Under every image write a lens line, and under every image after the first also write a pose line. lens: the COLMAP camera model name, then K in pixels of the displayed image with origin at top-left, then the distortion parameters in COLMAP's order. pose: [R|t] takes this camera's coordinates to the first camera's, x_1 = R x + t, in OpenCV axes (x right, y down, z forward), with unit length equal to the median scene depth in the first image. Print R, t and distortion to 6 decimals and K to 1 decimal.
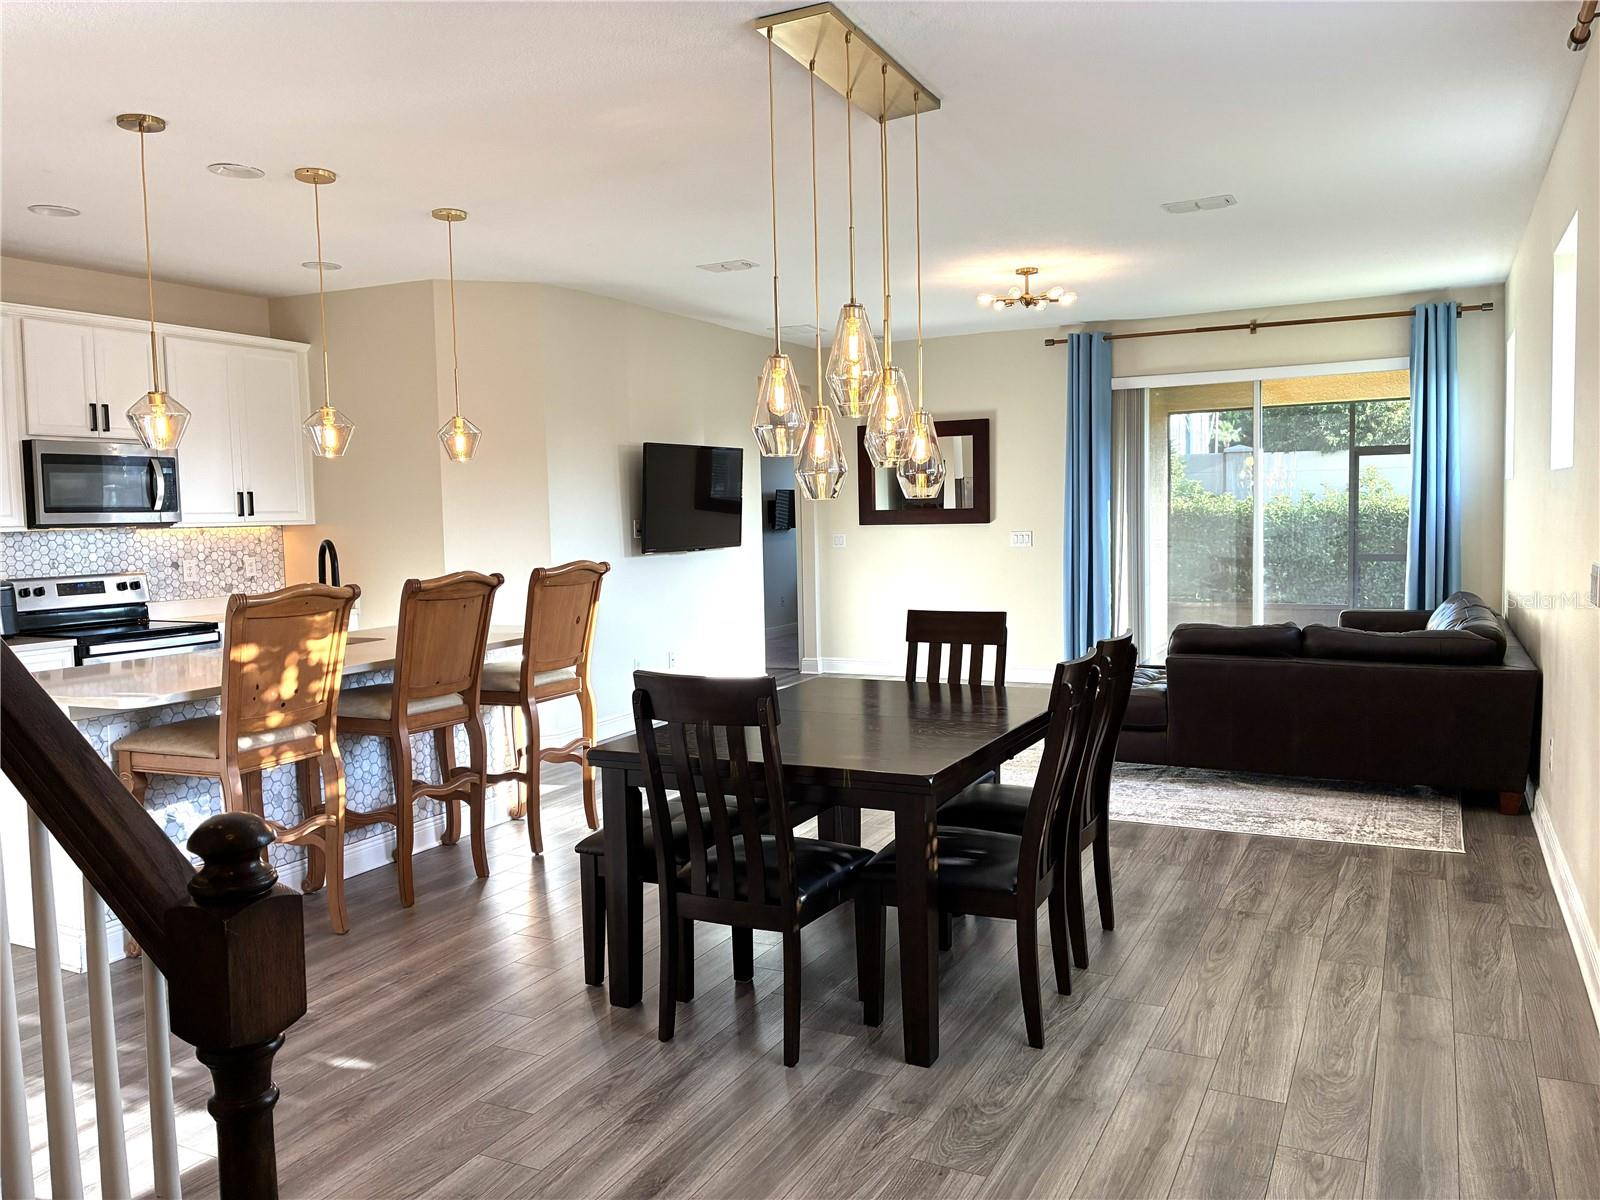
lens RADIAL K [[1222.2, 0, 820.8], [0, 1222.2, 603.3], [0, 0, 1]] dist [0.068545, -0.045471]
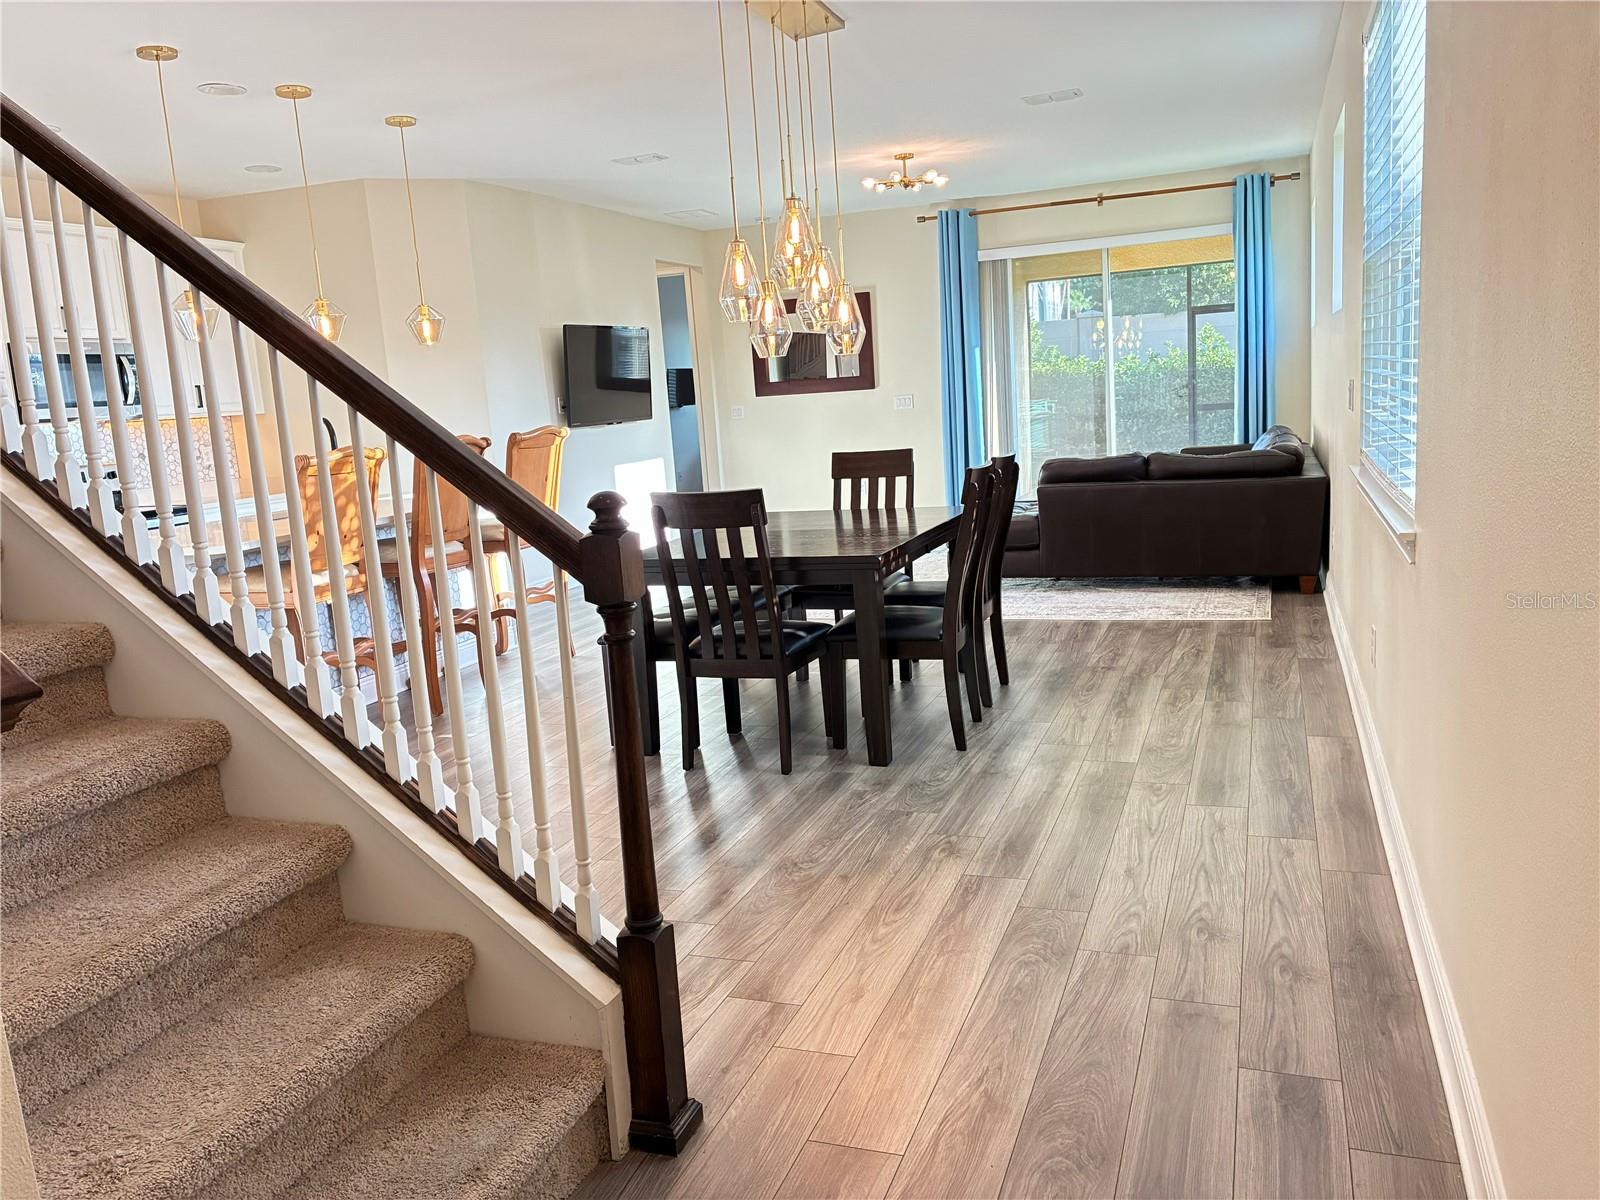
lens RADIAL K [[1227.3, 0, 800.0], [0, 1227.3, 600.0], [0, 0, 1]] dist [0.070796, -0.080237]
pose [[0.994196, -0.060001, 0.089299, -0.080348], [0.051913, 0.994562, 0.090290, 0.040951], [-0.094231, -0.085130, 0.991904, -0.225470]]
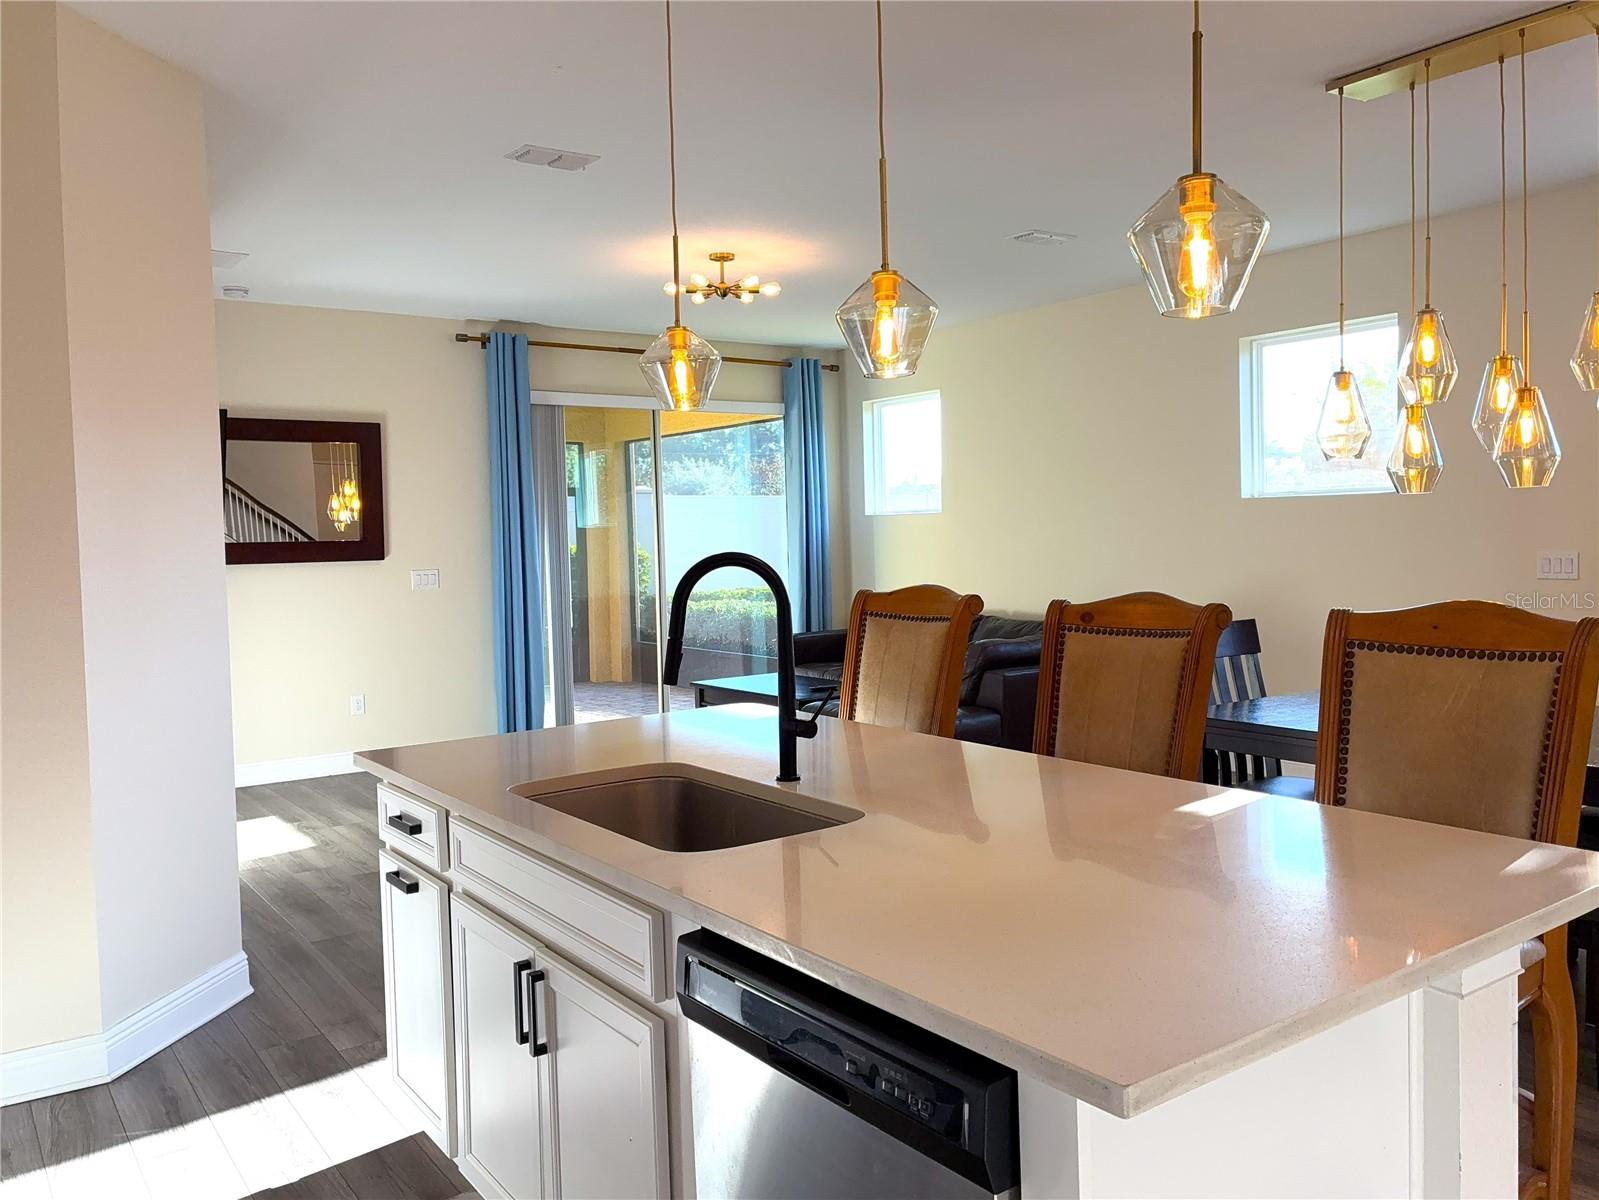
lens RADIAL K [[1230.3, 0, 799.5], [0, 1230.3, 600.0], [0, 0, 1]] dist [-0.001473, -0.000489]
pose [[0.467714, -0.037055, 0.883103, -0.873128], [0.081398, 0.996681, -0.001289, -0.039400], [-0.880124, 0.072486, 0.469178, 0.865524]]
